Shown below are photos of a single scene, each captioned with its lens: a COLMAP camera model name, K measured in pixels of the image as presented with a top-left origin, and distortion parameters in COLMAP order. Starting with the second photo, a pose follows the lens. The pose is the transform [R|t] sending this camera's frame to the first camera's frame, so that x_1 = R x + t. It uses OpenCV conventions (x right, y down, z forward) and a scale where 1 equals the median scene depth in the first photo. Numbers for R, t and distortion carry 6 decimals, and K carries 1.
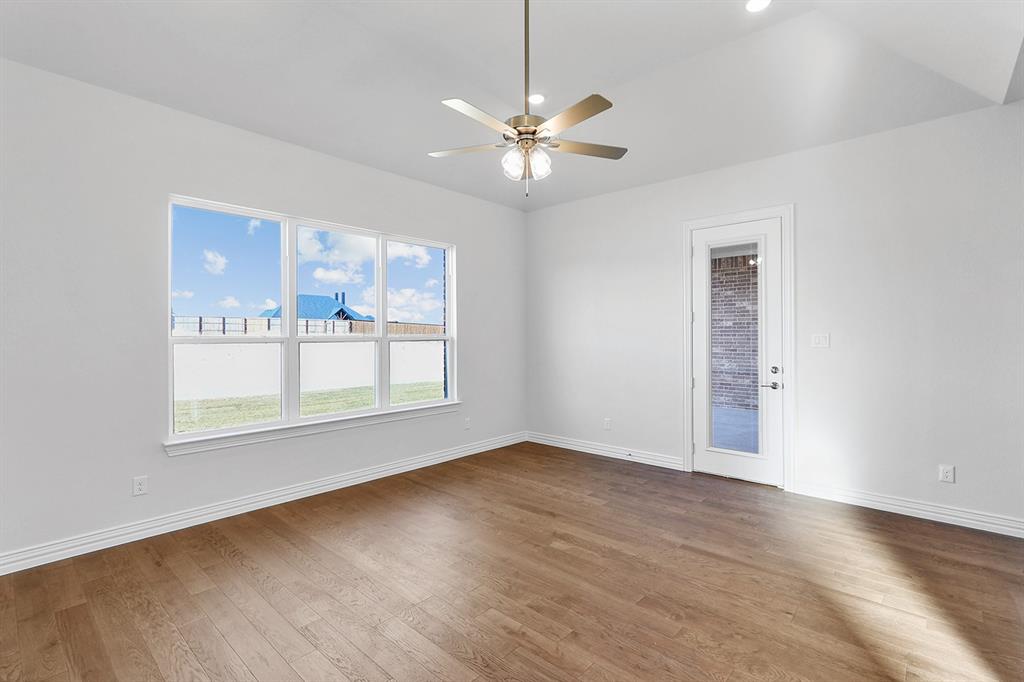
lens RADIAL K [[472.2, 0, 514.1], [0, 472.2, 333.1], [0, 0, 1]] dist [0.001642, 0.000467]
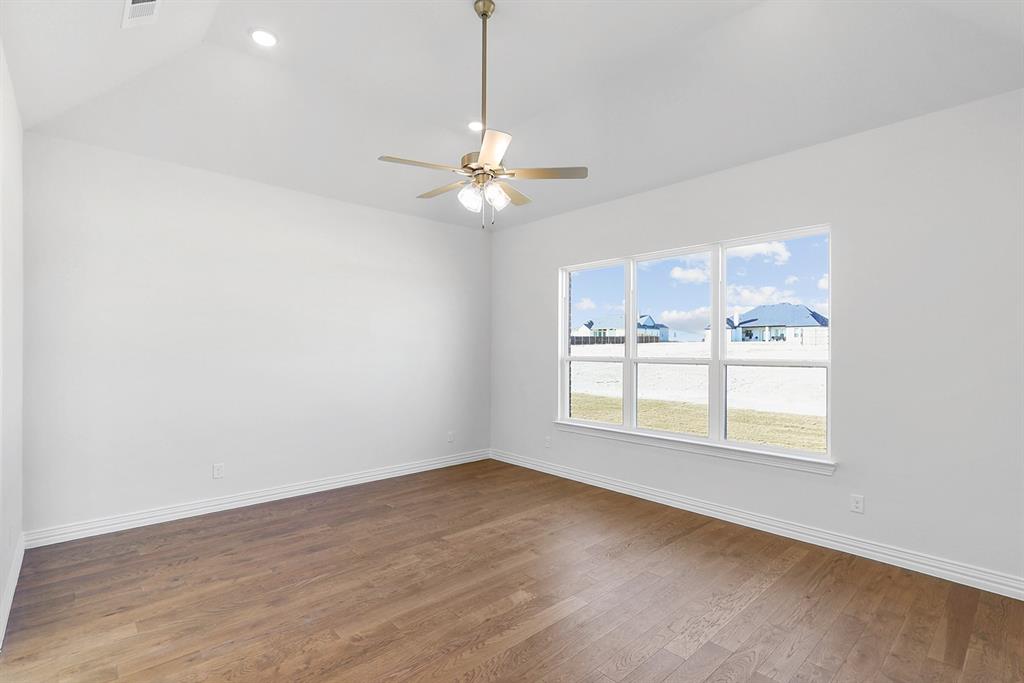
lens RADIAL K [[486.5, 0, 512.0], [0, 486.5, 341.5], [0, 0, 1]] dist [-0.001447, -0.000246]
pose [[-0.105785, -0.014244, -0.994287, 0.826016], [-0.002265, 0.999898, -0.014083, -0.013967], [0.994386, 0.000763, -0.105807, 0.880378]]
